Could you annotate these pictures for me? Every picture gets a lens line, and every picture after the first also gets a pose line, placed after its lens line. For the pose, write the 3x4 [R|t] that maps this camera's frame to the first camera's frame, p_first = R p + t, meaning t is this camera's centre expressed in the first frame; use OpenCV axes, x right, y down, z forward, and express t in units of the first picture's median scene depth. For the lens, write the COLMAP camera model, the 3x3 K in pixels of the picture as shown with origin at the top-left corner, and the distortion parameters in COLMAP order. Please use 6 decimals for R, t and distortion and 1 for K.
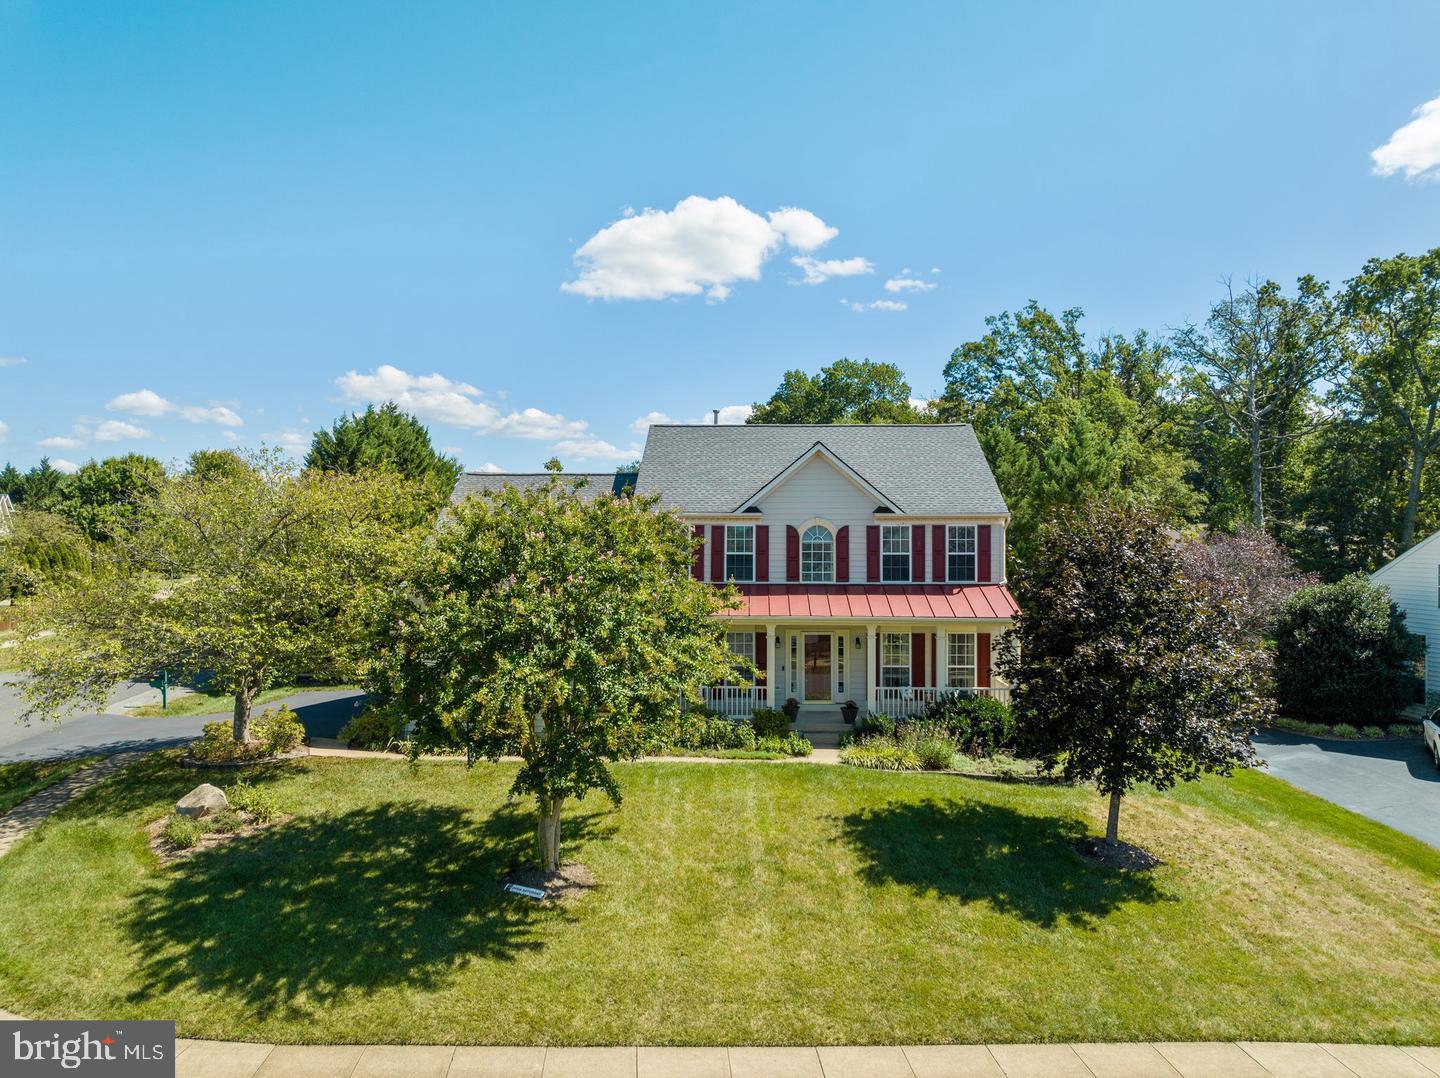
lens RADIAL K [[1020.5, 0, 720.0], [0, 1020.5, 539.0], [0, 0, 1]] dist [-0.020949, -0.001287]
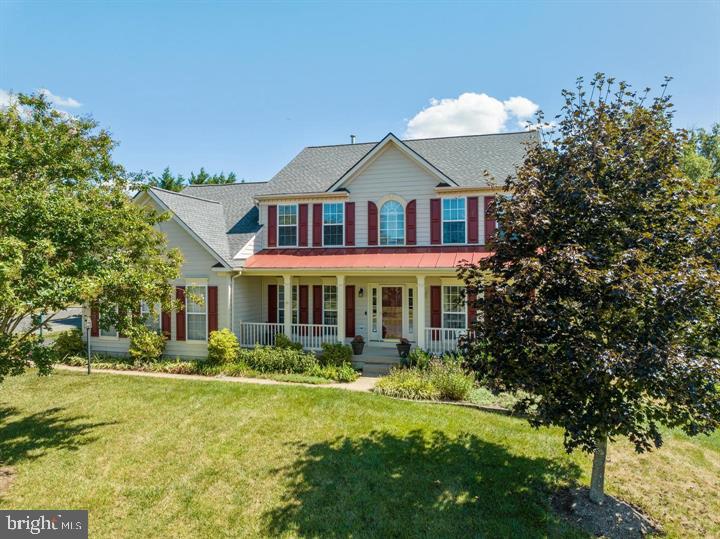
lens RADIAL K [[508.7, 0, 360.0], [0, 508.7, 269.5], [0, 0, 1]] dist [-0.058620, 0.044117]
pose [[0.970426, -0.003420, -0.241374, 0.218599], [0.003340, 0.999994, -0.000742, 0.075953], [0.241375, -0.000087, 0.970432, 0.398815]]
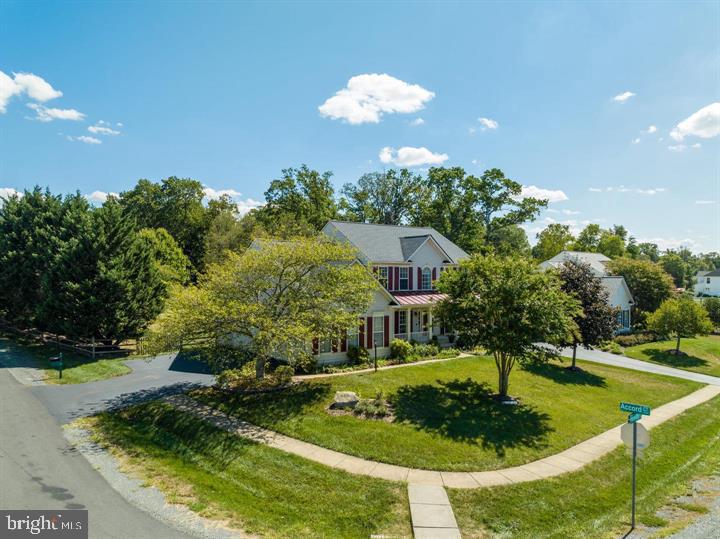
lens RADIAL K [[508.7, 0, 360.0], [0, 508.7, 269.5], [0, 0, 1]] dist [-0.058620, 0.044117]
pose [[0.788920, 0.006119, 0.614466, -0.848136], [-0.006527, 0.999977, -0.001578, -0.004855], [-0.614461, -0.002766, 0.788942, 0.111880]]
